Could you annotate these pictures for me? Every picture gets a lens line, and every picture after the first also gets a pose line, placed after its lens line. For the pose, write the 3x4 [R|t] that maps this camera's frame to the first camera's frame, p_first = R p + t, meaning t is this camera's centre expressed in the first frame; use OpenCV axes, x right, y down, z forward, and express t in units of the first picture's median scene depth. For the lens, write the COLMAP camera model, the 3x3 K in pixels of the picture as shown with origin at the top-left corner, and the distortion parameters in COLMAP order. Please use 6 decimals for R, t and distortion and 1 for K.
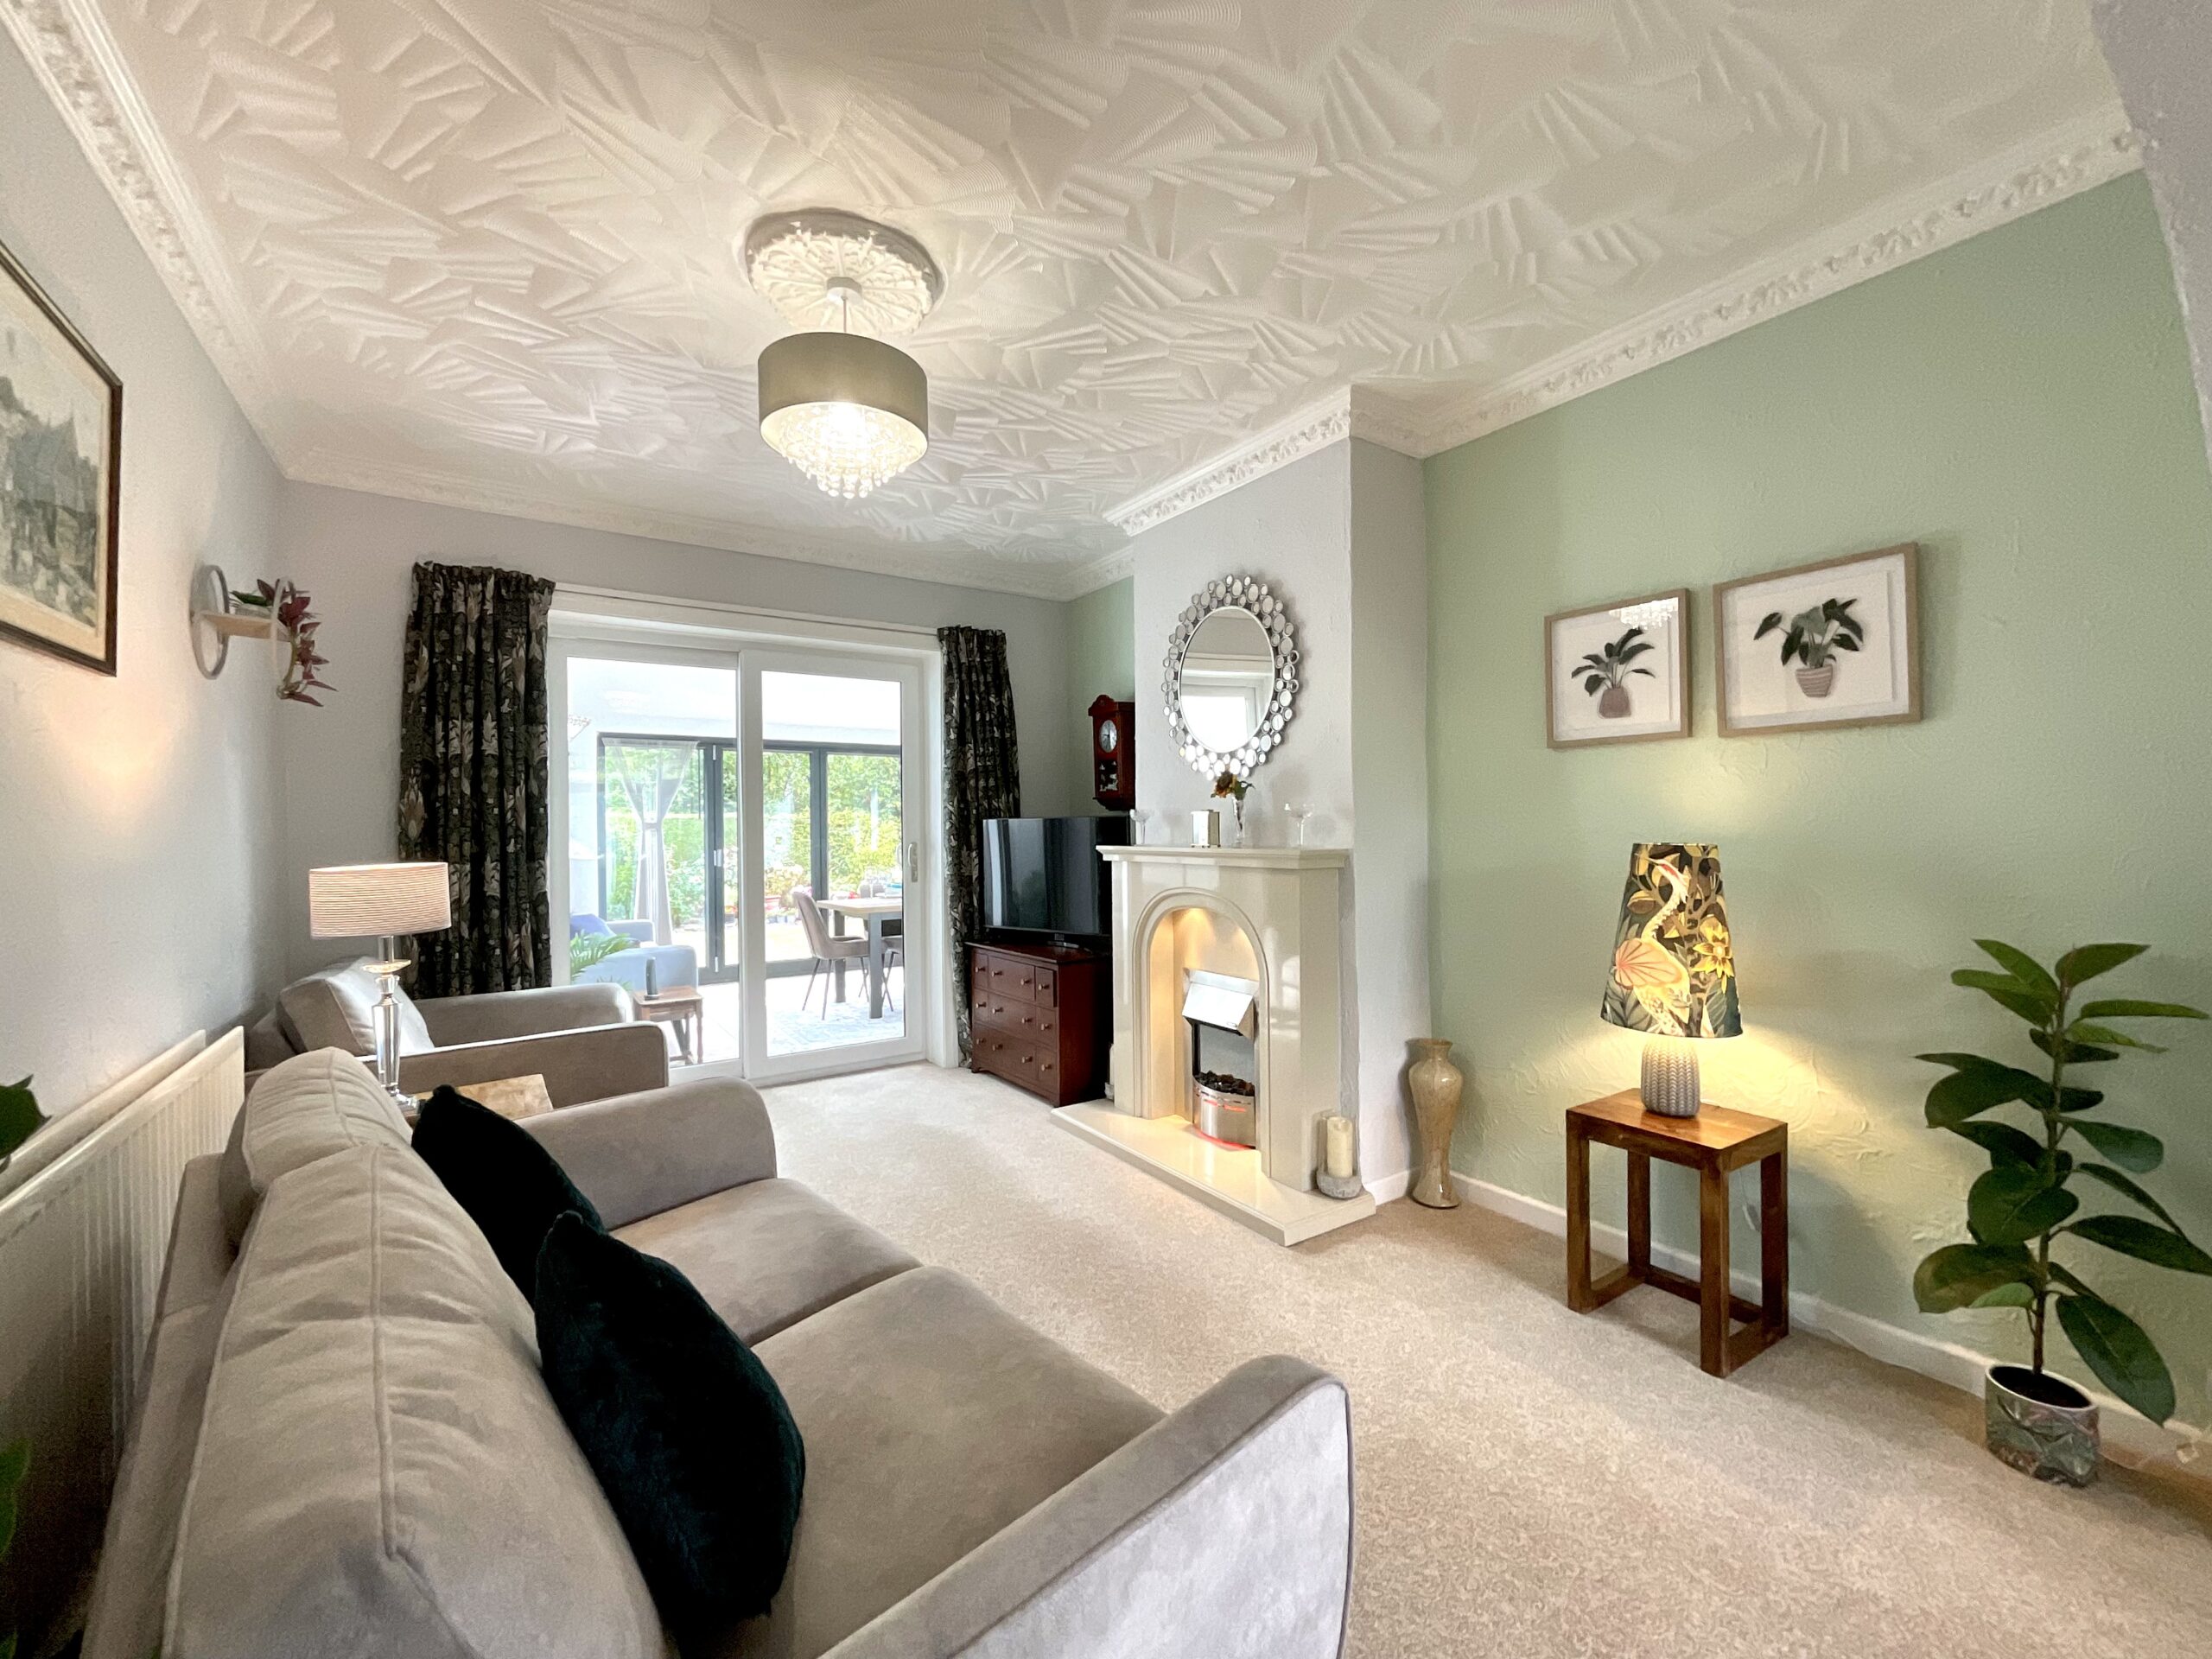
lens RADIAL K [[898.9, 0, 1104.9], [0, 898.9, 833.4], [0, 0, 1]] dist [0.002034, -0.002048]
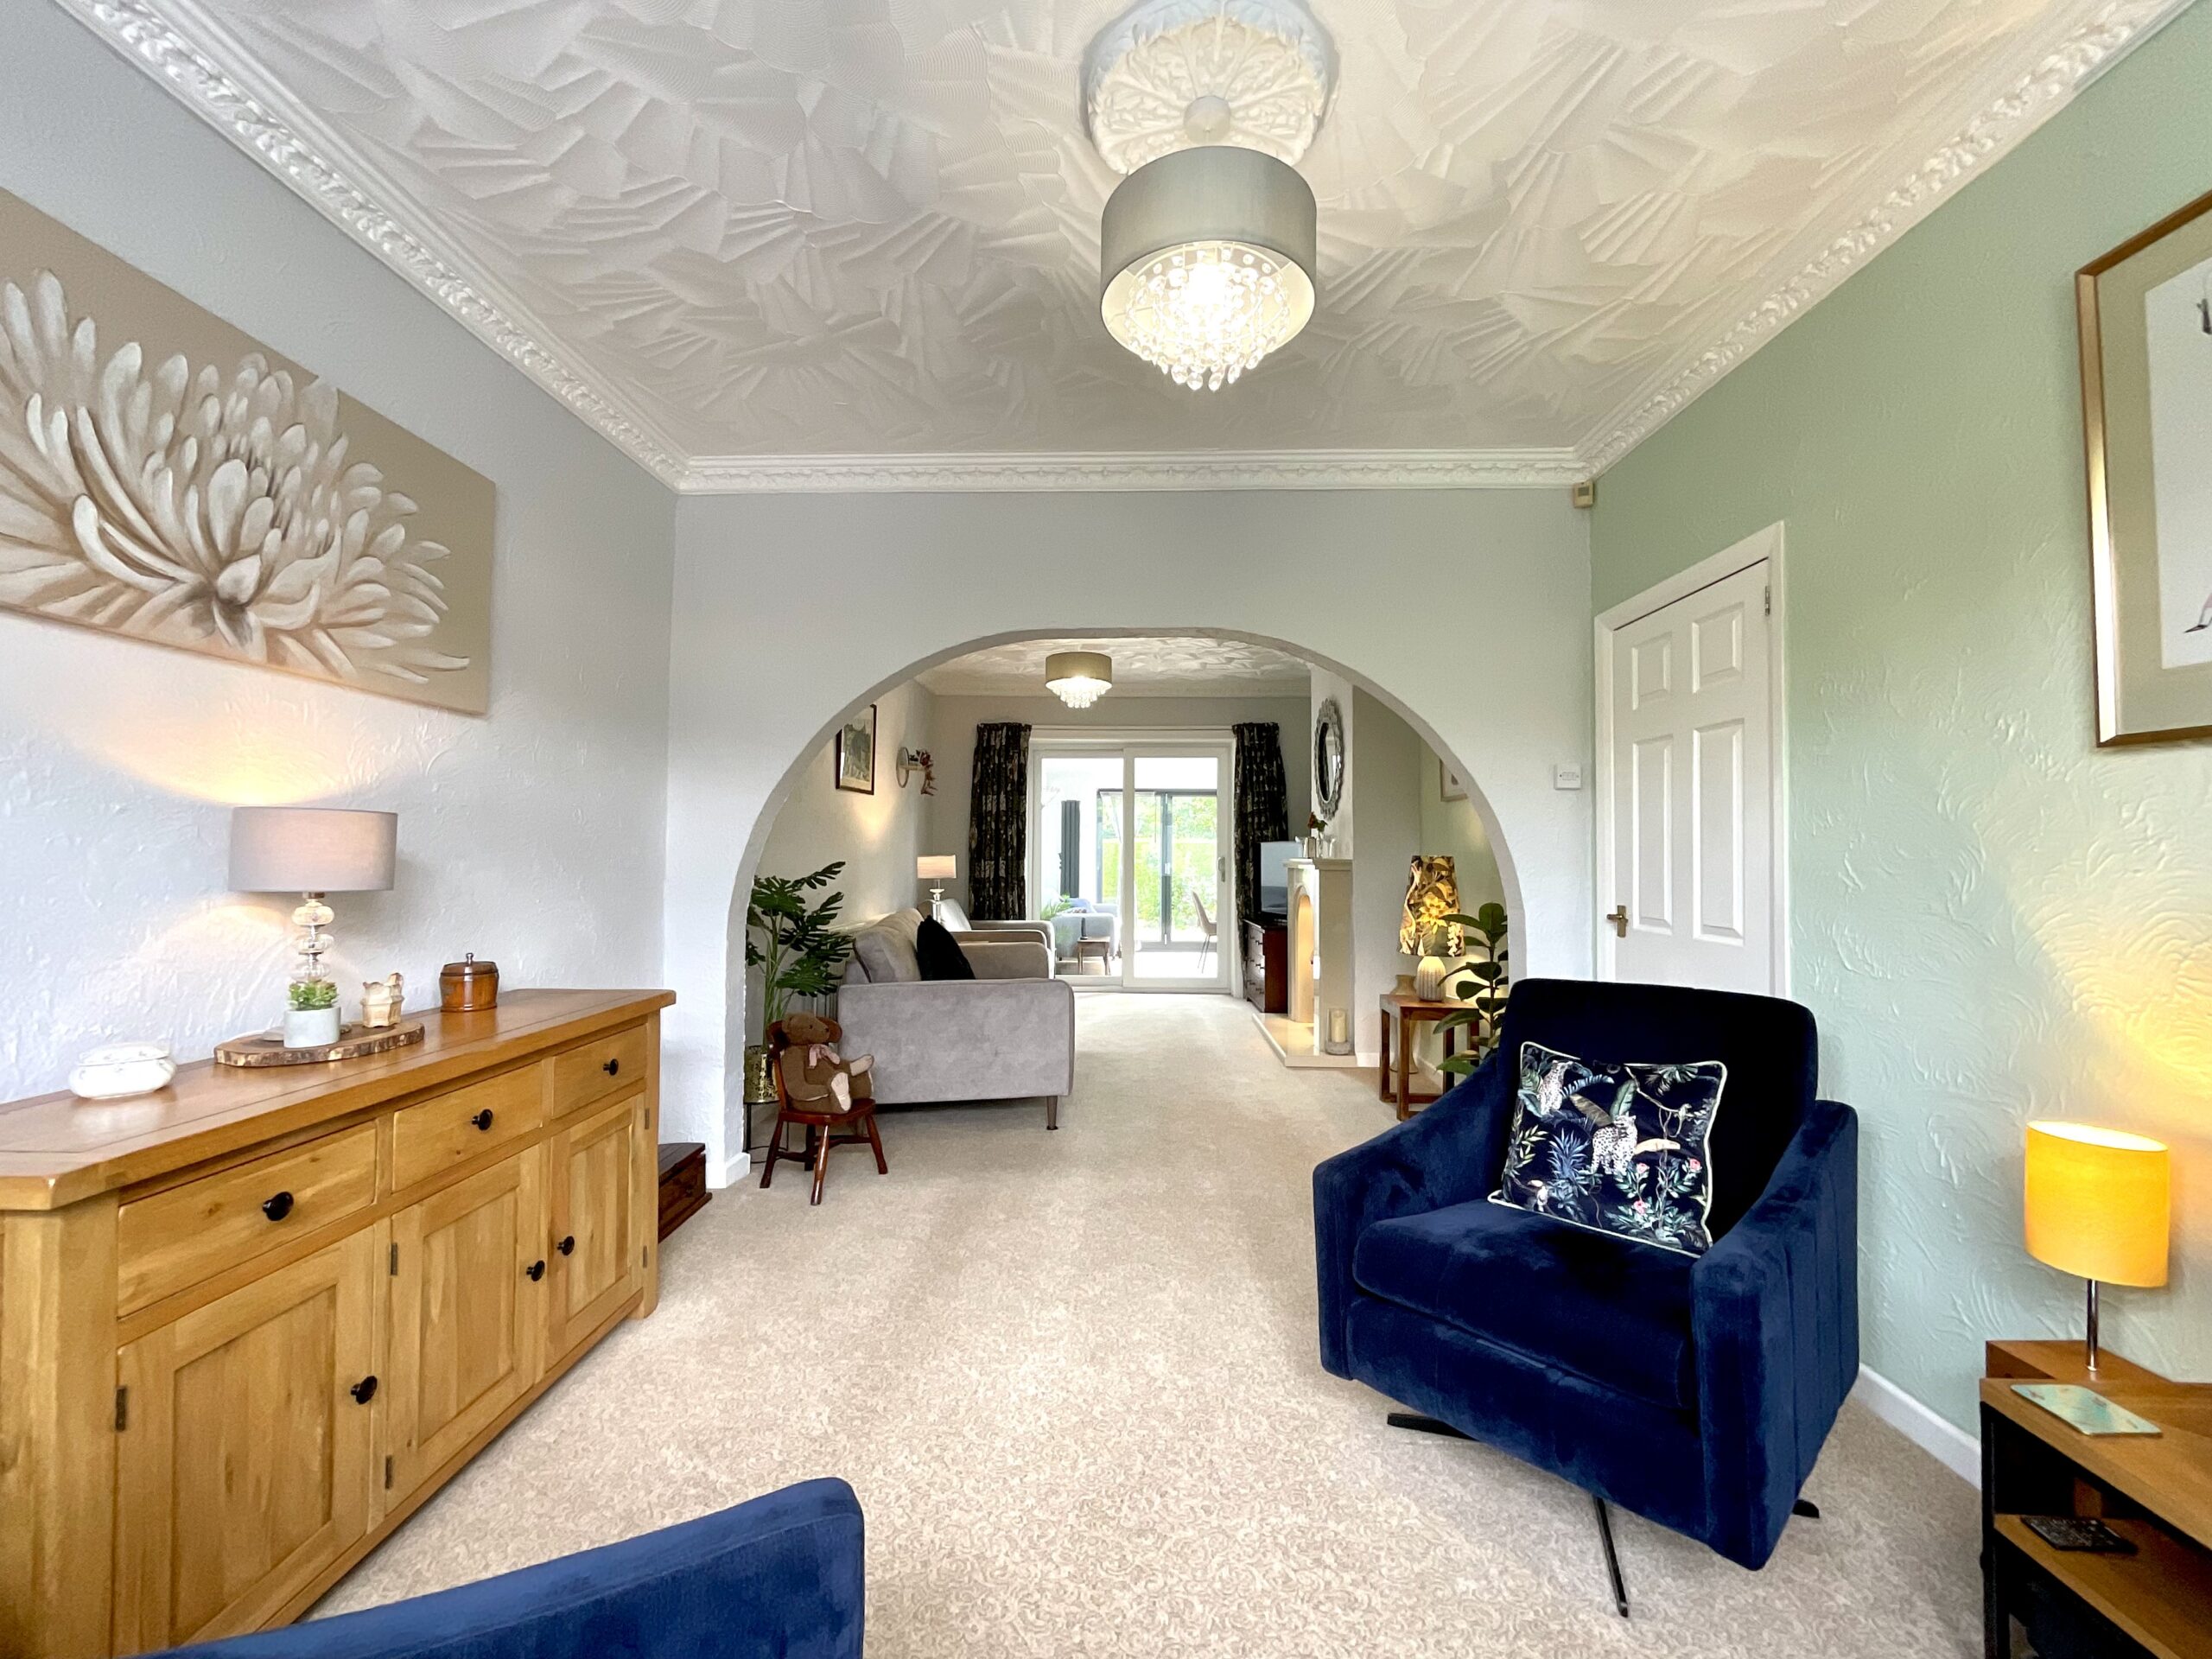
lens RADIAL K [[898.9, 0, 1108.6], [0, 898.9, 827.4], [0, 0, 1]] dist [0.002034, -0.002048]
pose [[0.817301, -0.002448, -0.576206, 0.733905], [-0.018226, 0.999381, -0.030099, 0.013275], [0.575923, 0.035102, 0.816750, -0.583293]]
